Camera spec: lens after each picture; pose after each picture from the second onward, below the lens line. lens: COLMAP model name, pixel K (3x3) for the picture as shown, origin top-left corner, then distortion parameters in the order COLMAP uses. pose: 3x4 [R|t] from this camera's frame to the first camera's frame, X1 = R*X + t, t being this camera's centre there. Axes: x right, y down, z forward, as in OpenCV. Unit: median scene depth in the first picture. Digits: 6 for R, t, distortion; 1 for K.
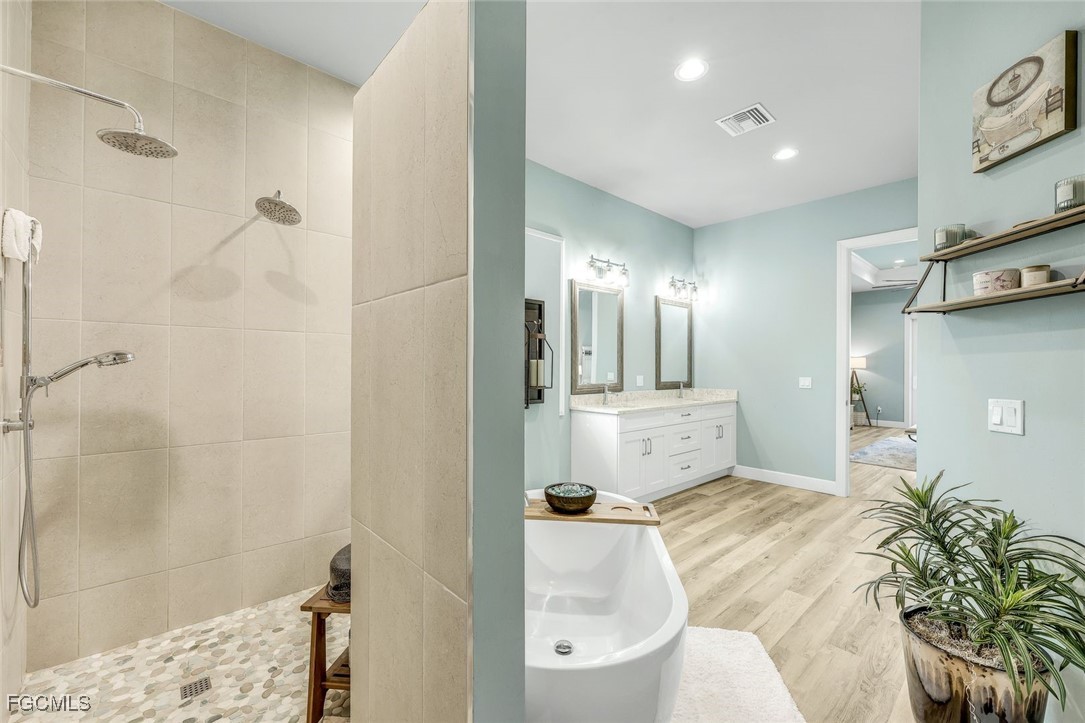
lens RADIAL K [[442.4, 0, 541.6], [0, 442.4, 365.6], [0, 0, 1]] dist [-0.001926, 0.000070]
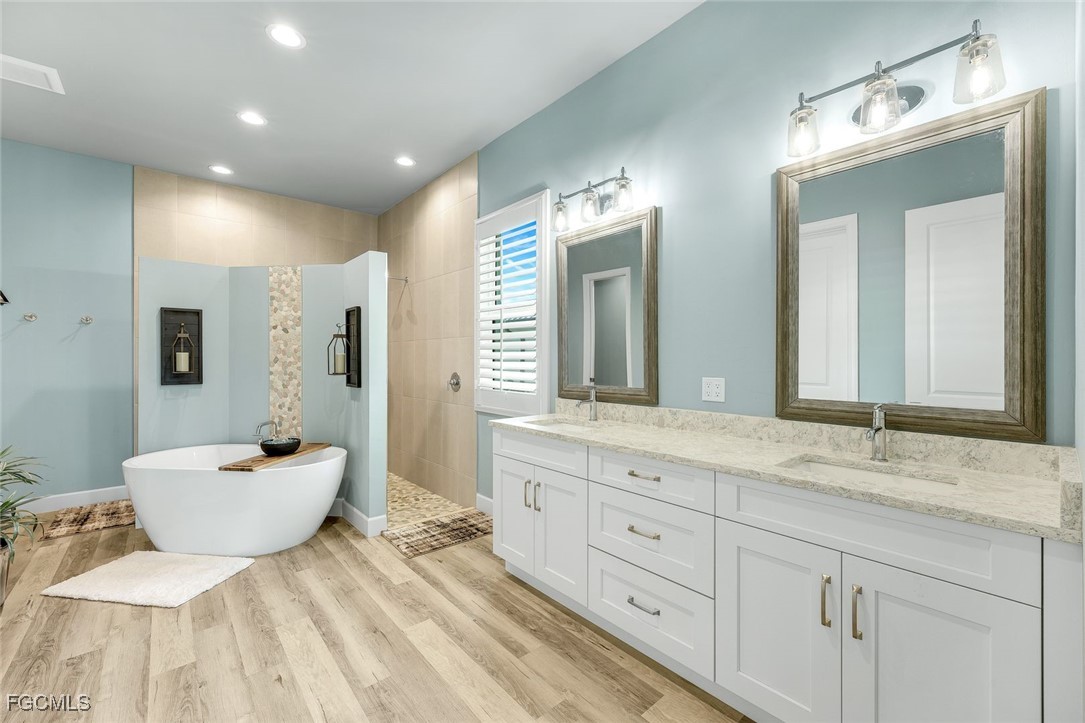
lens RADIAL K [[442.4, 0, 541.5], [0, 442.4, 360.6], [0, 0, 1]] dist [-0.001926, 0.000070]
pose [[-0.026757, -0.001219, -0.999641, 1.014707], [0.003734, 0.999992, -0.001319, 0.008714], [0.999635, -0.003768, -0.026753, 1.271891]]
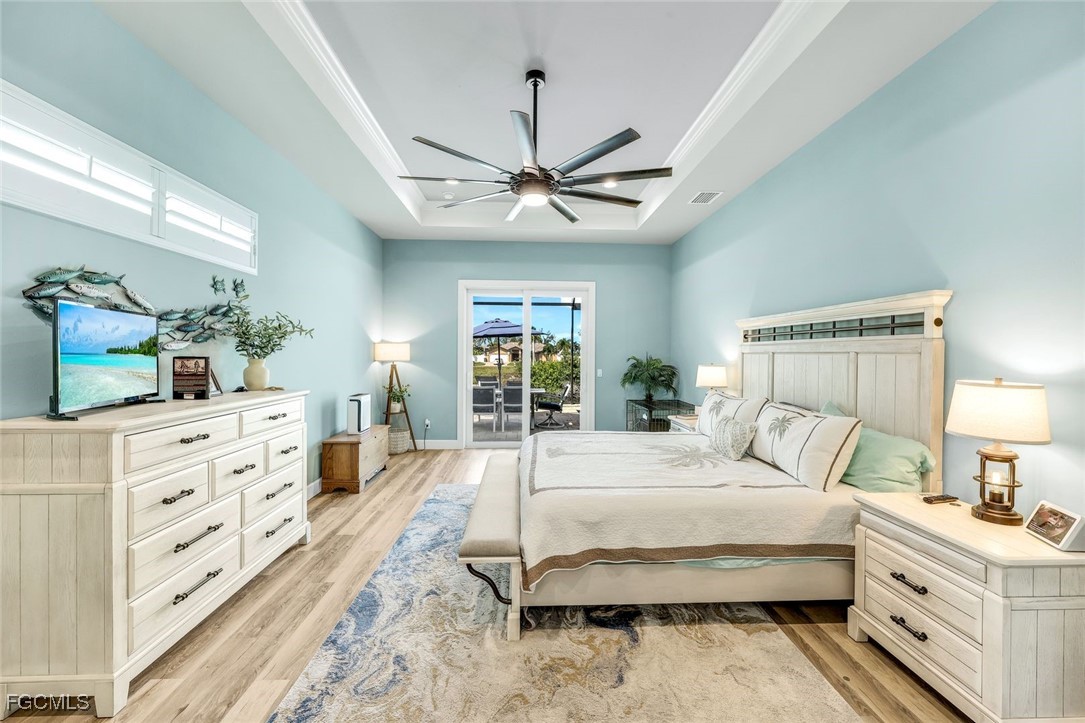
lens RADIAL K [[442.4, 0, 540.8], [0, 442.4, 355.2], [0, 0, 1]] dist [-0.001926, 0.000070]
pose [[0.635354, -0.004761, 0.772206, 0.367211], [-0.006628, 0.999911, 0.011618, -0.010407], [-0.772192, -0.012500, 0.635266, 0.457035]]
